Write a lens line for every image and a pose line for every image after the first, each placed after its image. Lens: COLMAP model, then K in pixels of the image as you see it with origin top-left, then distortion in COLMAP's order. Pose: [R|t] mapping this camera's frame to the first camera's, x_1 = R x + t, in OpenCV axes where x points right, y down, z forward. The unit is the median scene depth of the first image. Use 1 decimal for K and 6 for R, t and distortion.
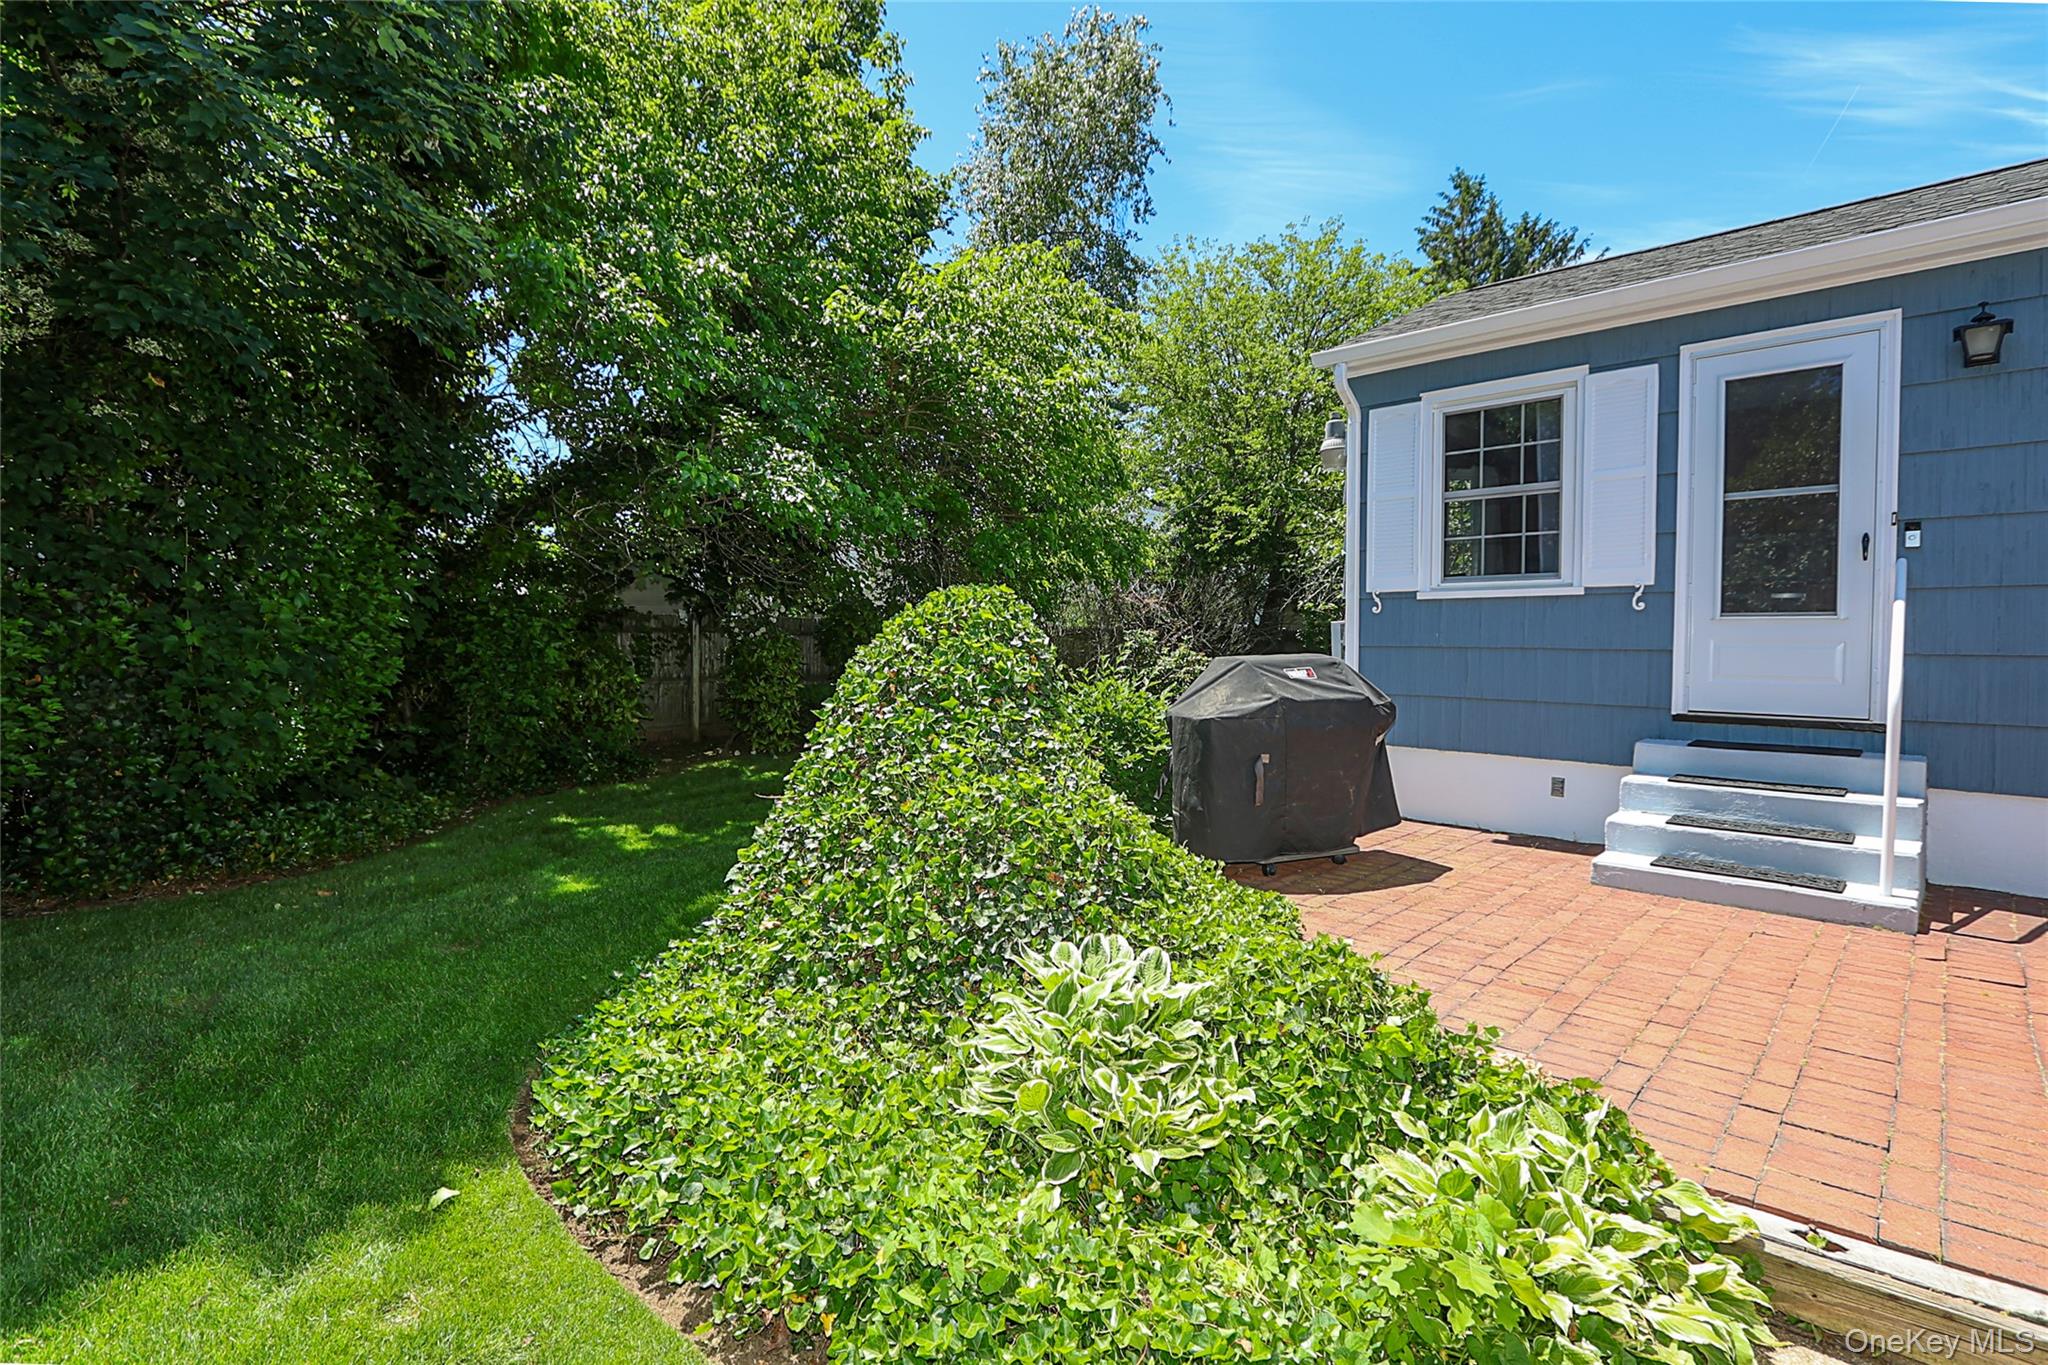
lens RADIAL K [[976.8, 0, 1015.5], [0, 976.8, 660.5], [0, 0, 1]] dist [-0.006427, -0.001142]
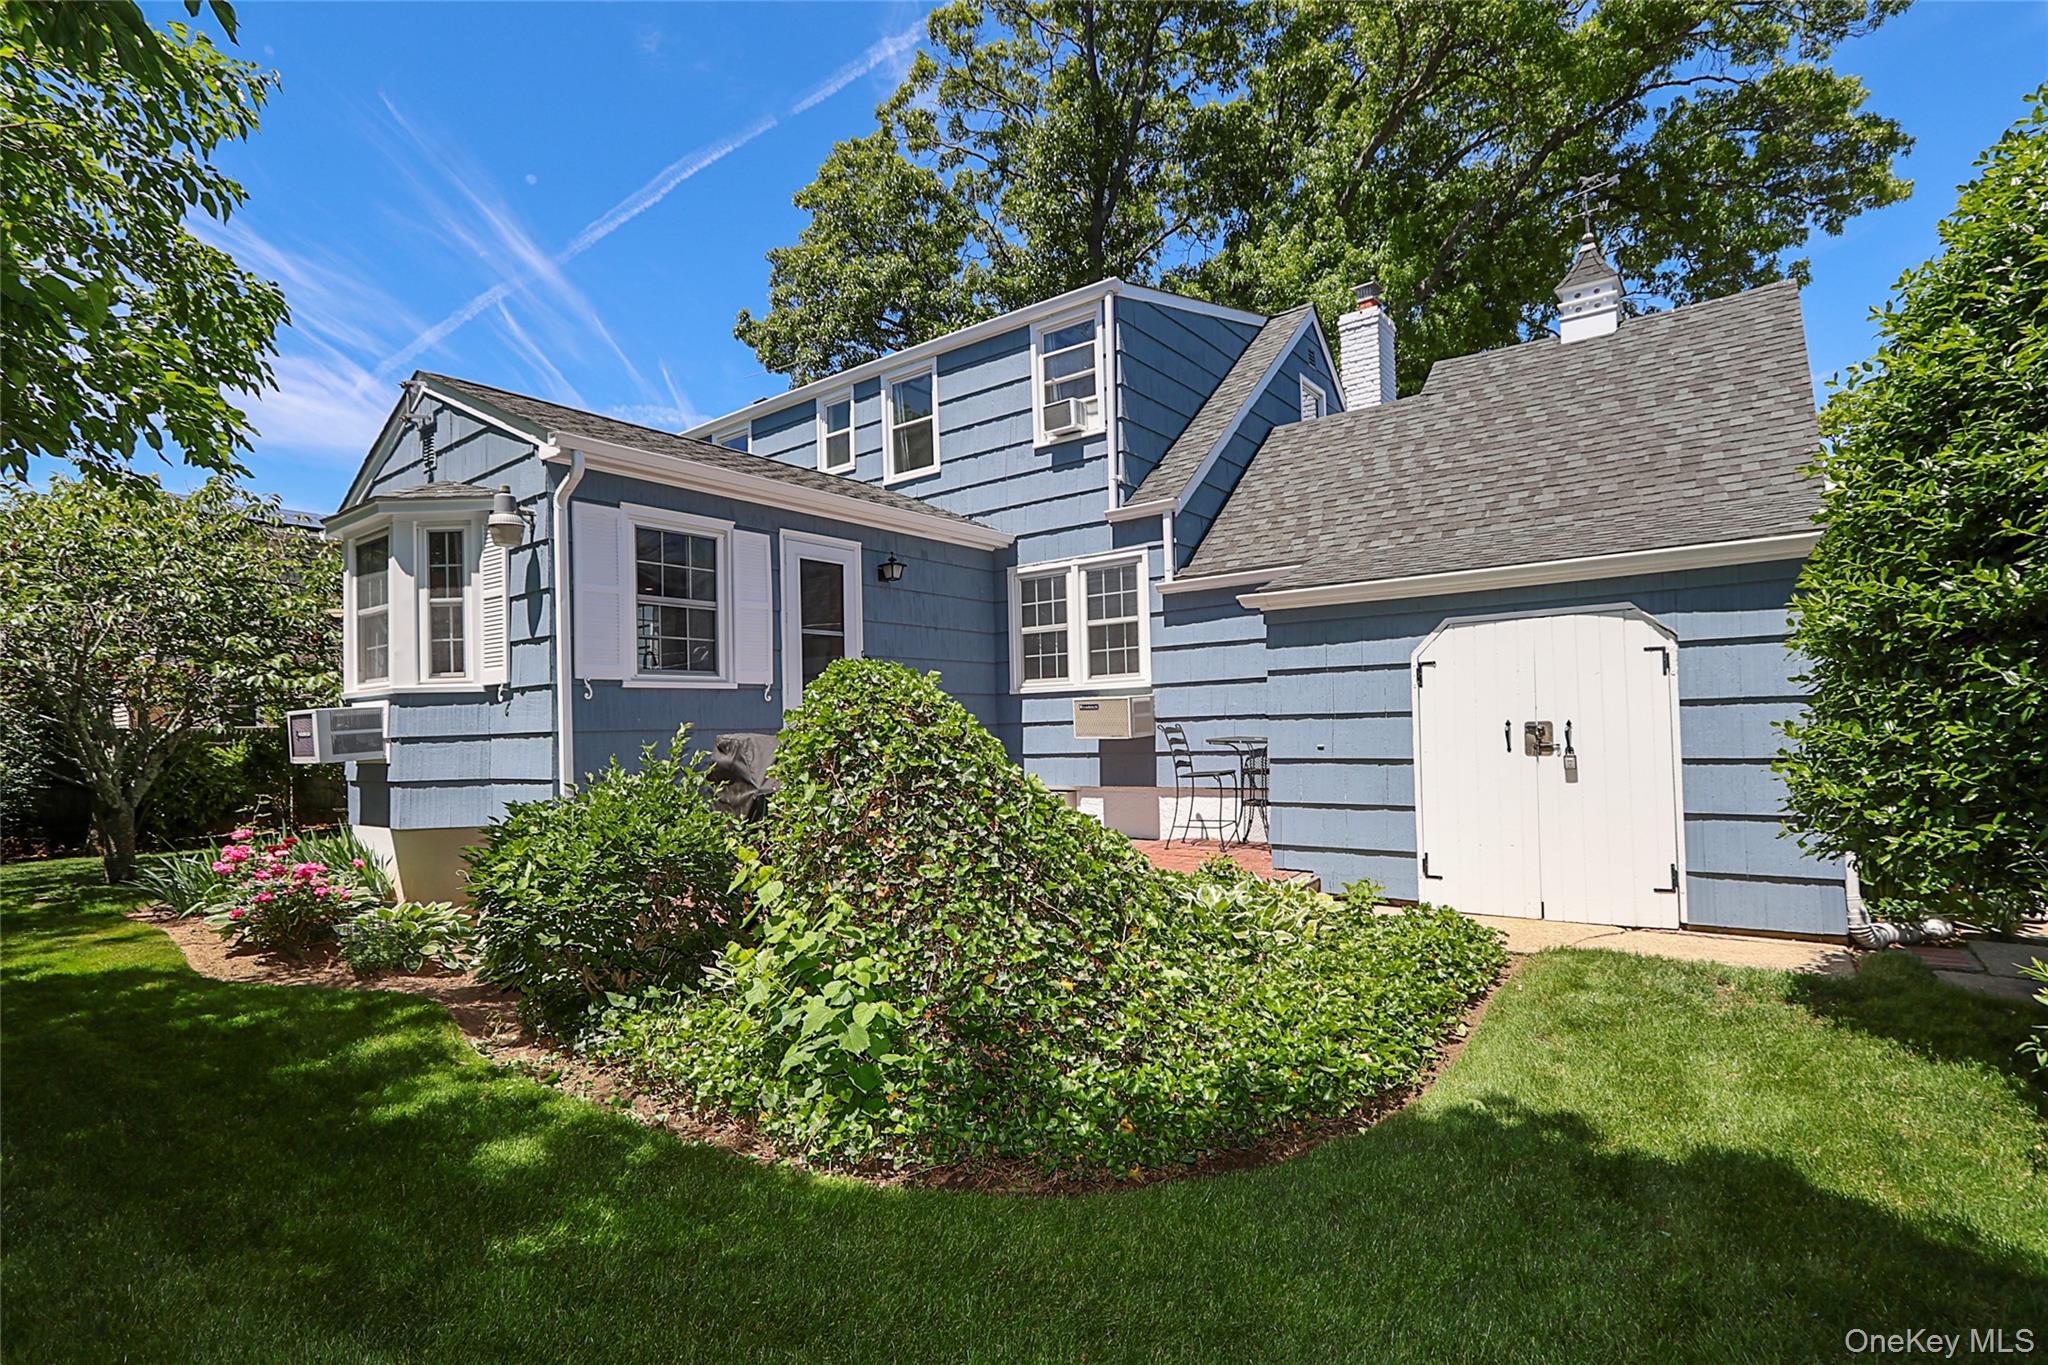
lens RADIAL K [[982.8, 0, 1034.3], [0, 982.8, 700.6], [0, 0, 1]] dist [-0.000671, -0.000063]
pose [[-0.136174, 0.020215, 0.990479, -0.893277], [0.043887, 0.998933, -0.014354, -0.014109], [-0.989712, 0.041514, -0.136915, 0.835303]]
